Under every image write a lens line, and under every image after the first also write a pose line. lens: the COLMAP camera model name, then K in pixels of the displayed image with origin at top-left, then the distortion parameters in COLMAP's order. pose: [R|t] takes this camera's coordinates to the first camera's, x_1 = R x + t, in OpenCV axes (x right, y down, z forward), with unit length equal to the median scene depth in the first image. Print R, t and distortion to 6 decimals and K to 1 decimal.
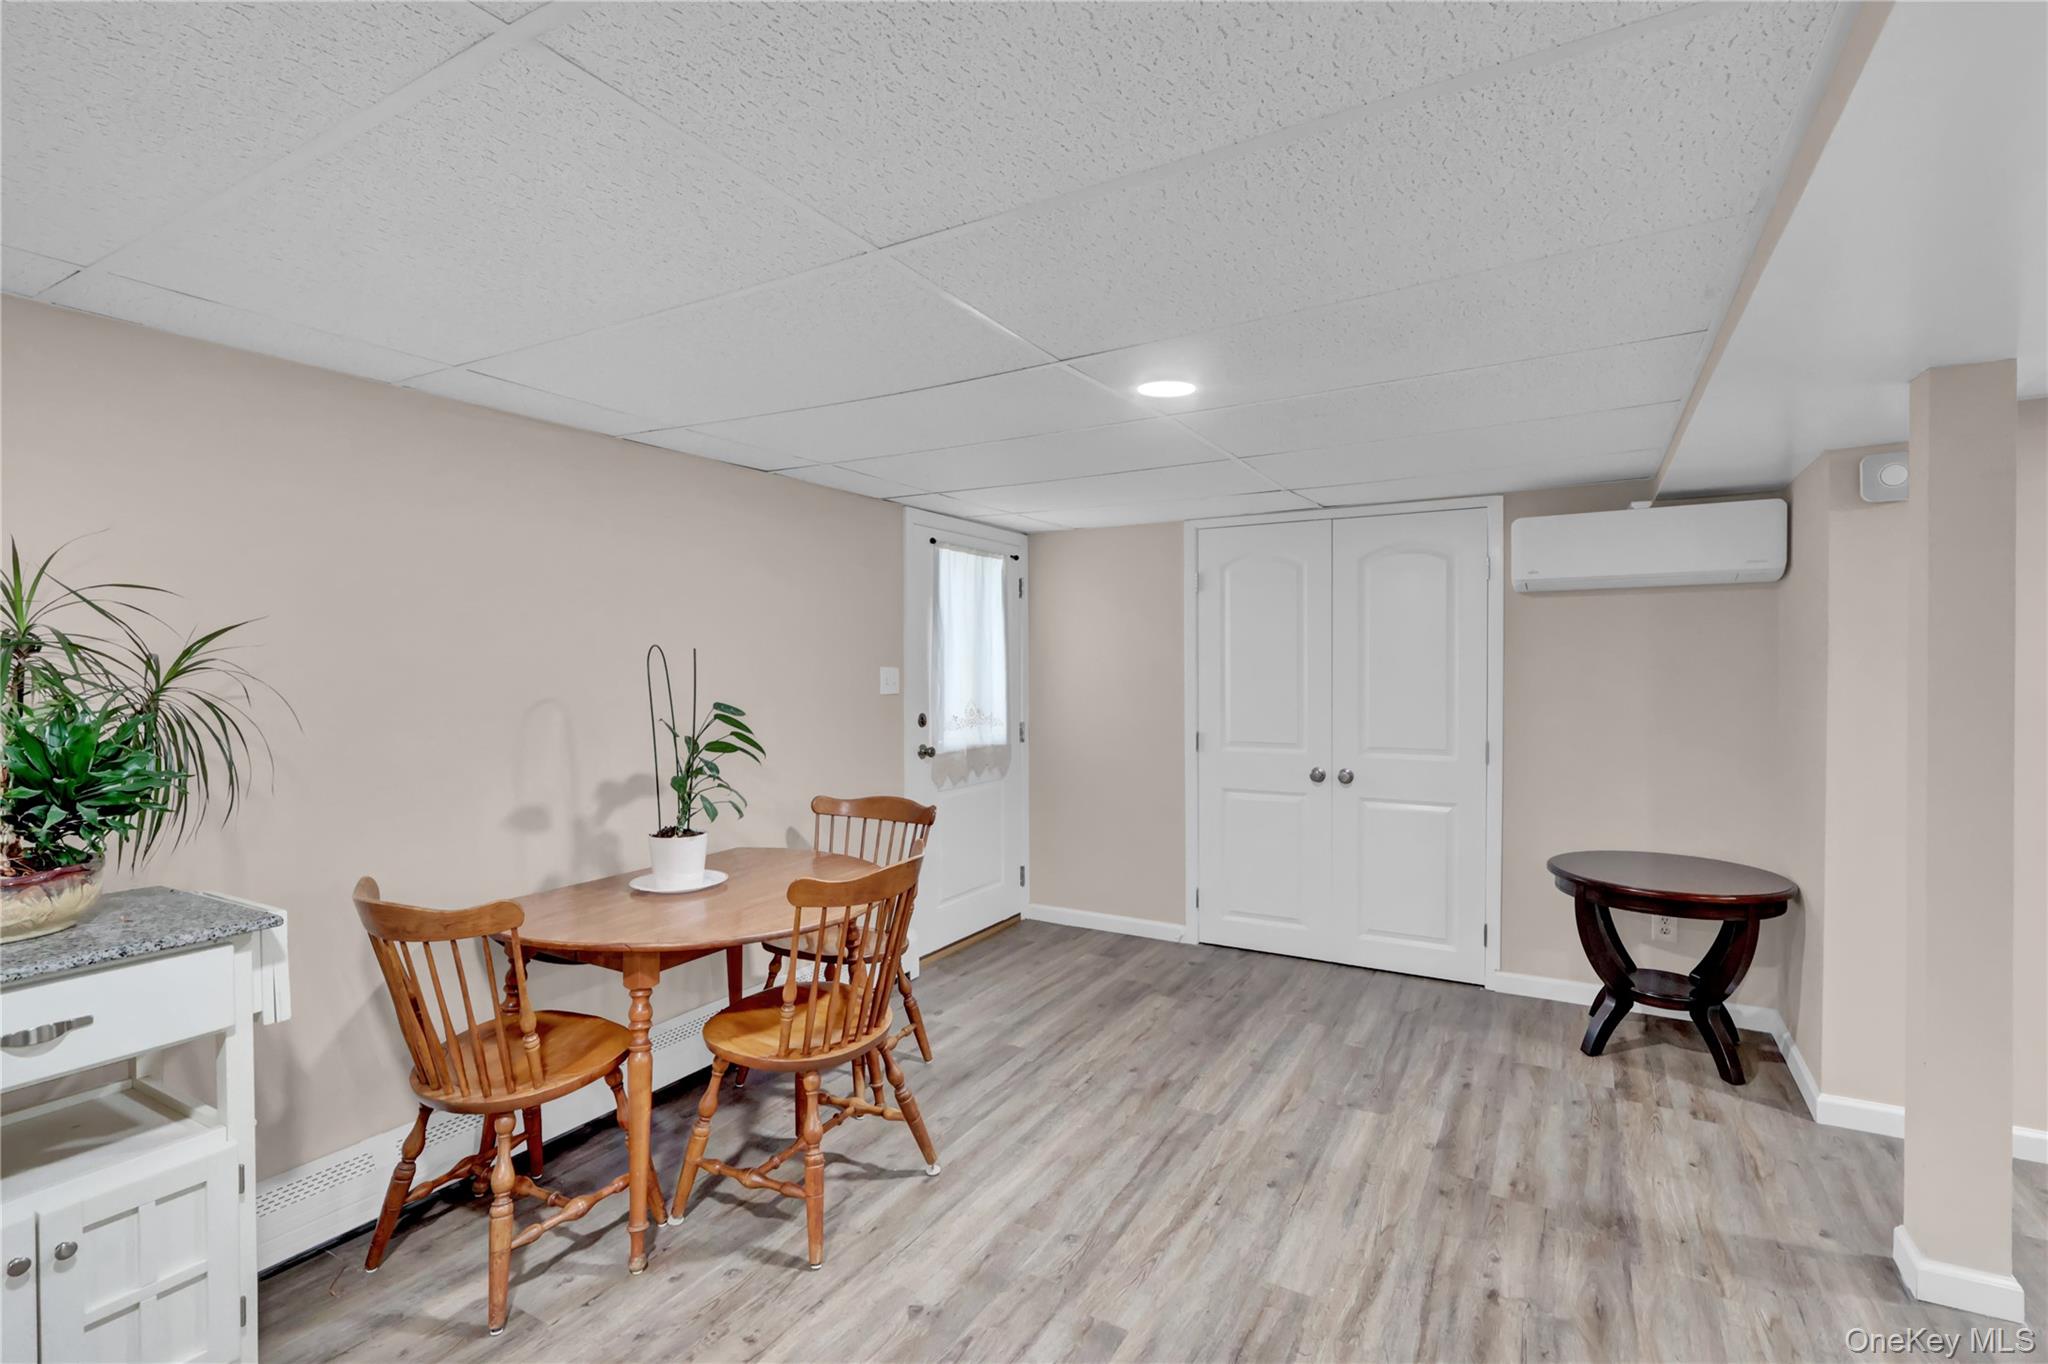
lens RADIAL K [[940.7, 0, 1024.3], [0, 940.7, 677.8], [0, 0, 1]] dist [-0.002494, 0.000286]
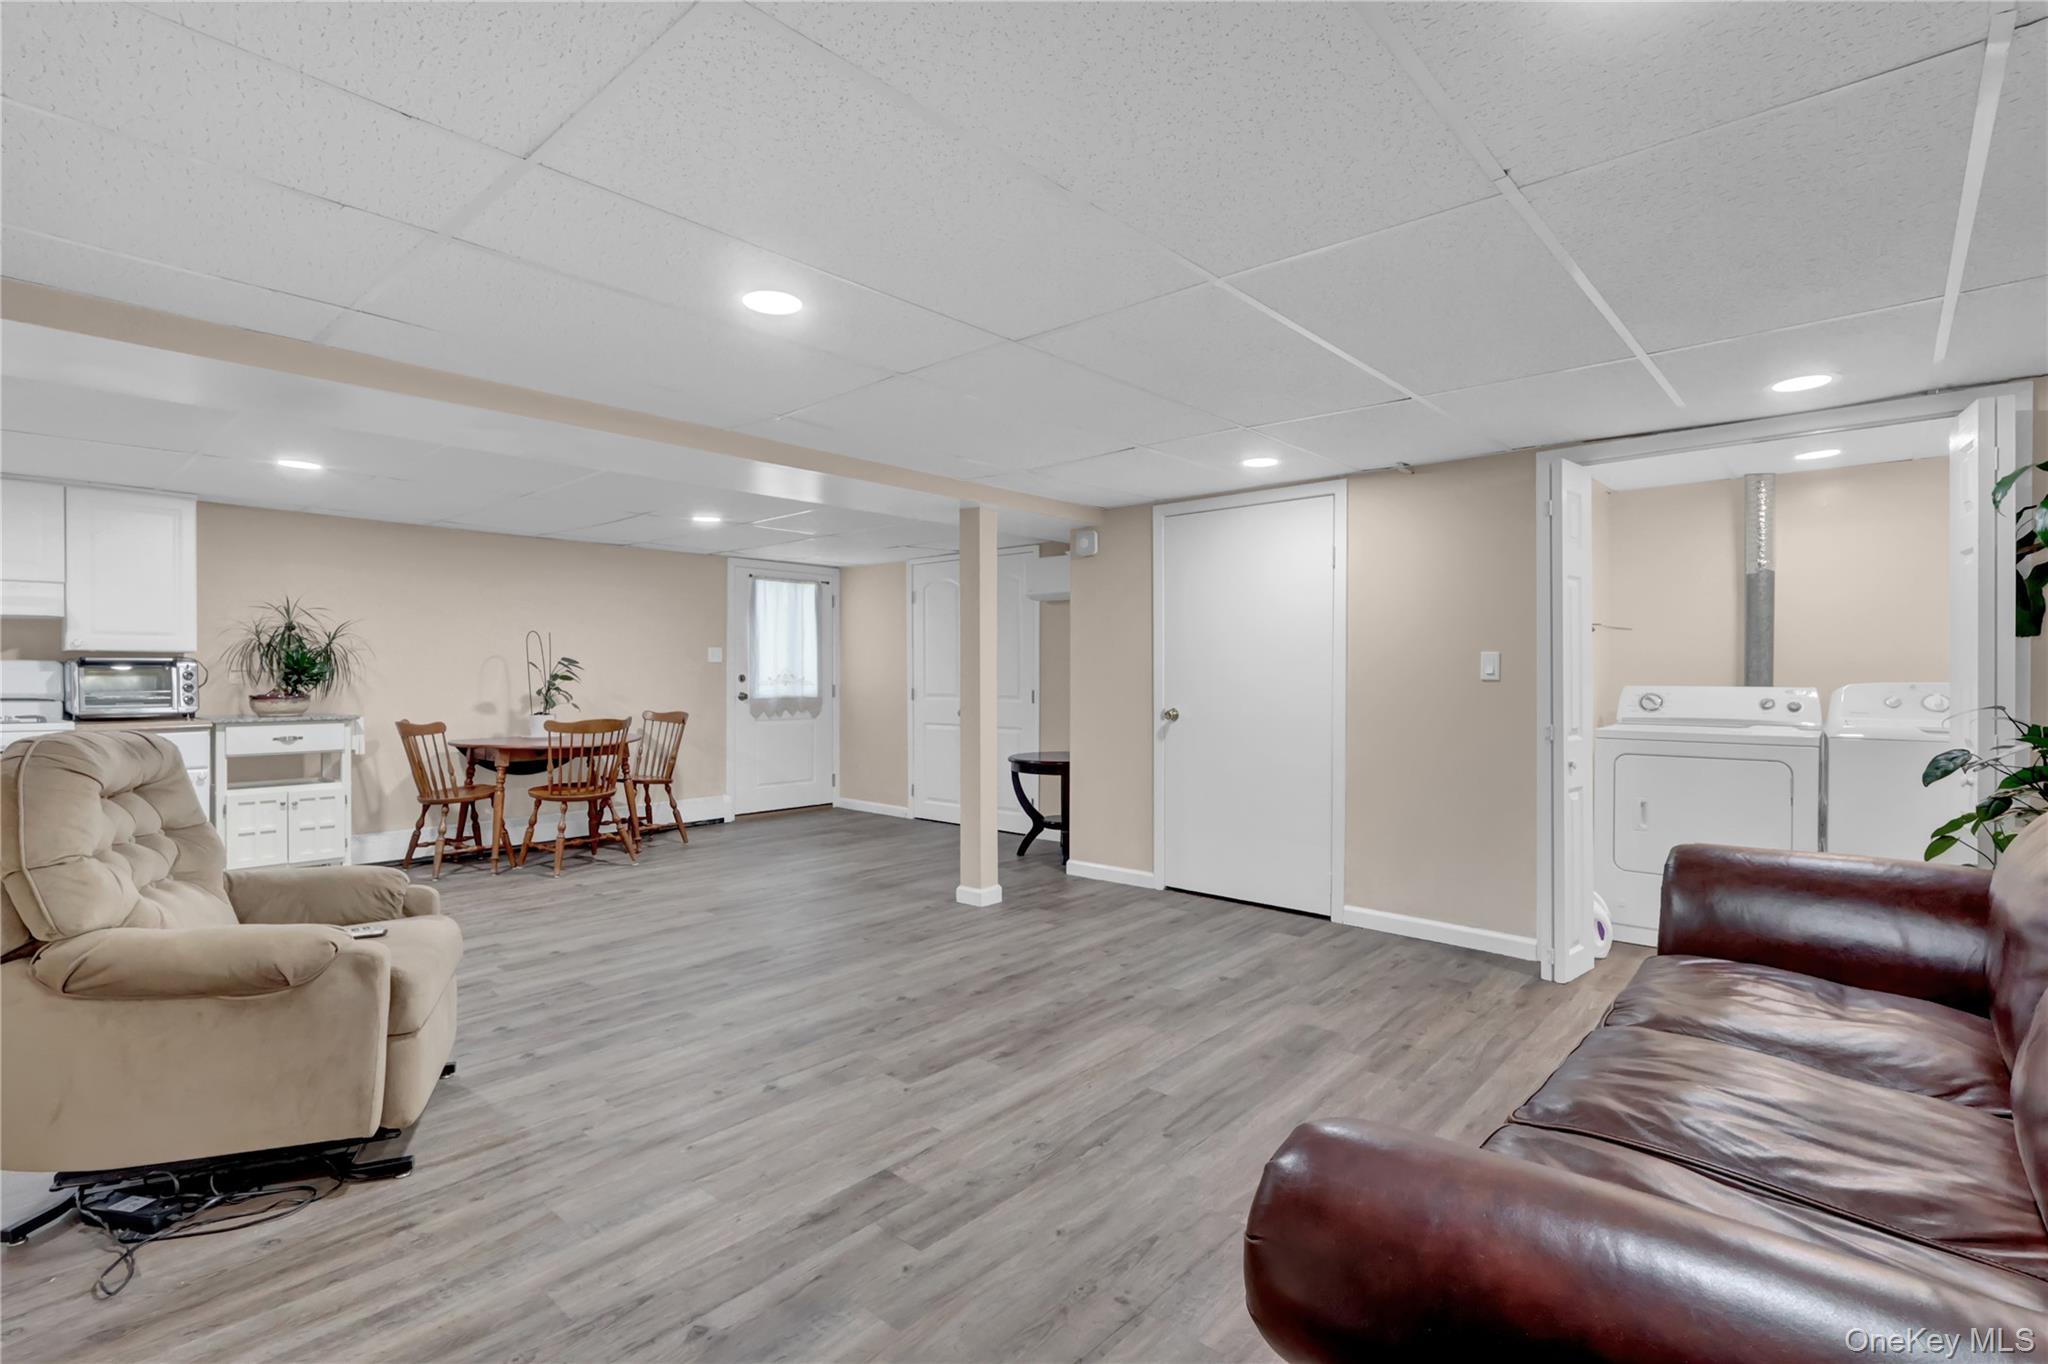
lens RADIAL K [[940.7, 0, 1024.3], [0, 940.7, 677.8], [0, 0, 1]] dist [-0.002494, 0.000286]
pose [[0.979998, 0.003152, -0.198982, 1.023009], [-0.005108, 0.999944, -0.009314, 0.078132], [0.198942, 0.010144, 0.979959, -0.826681]]
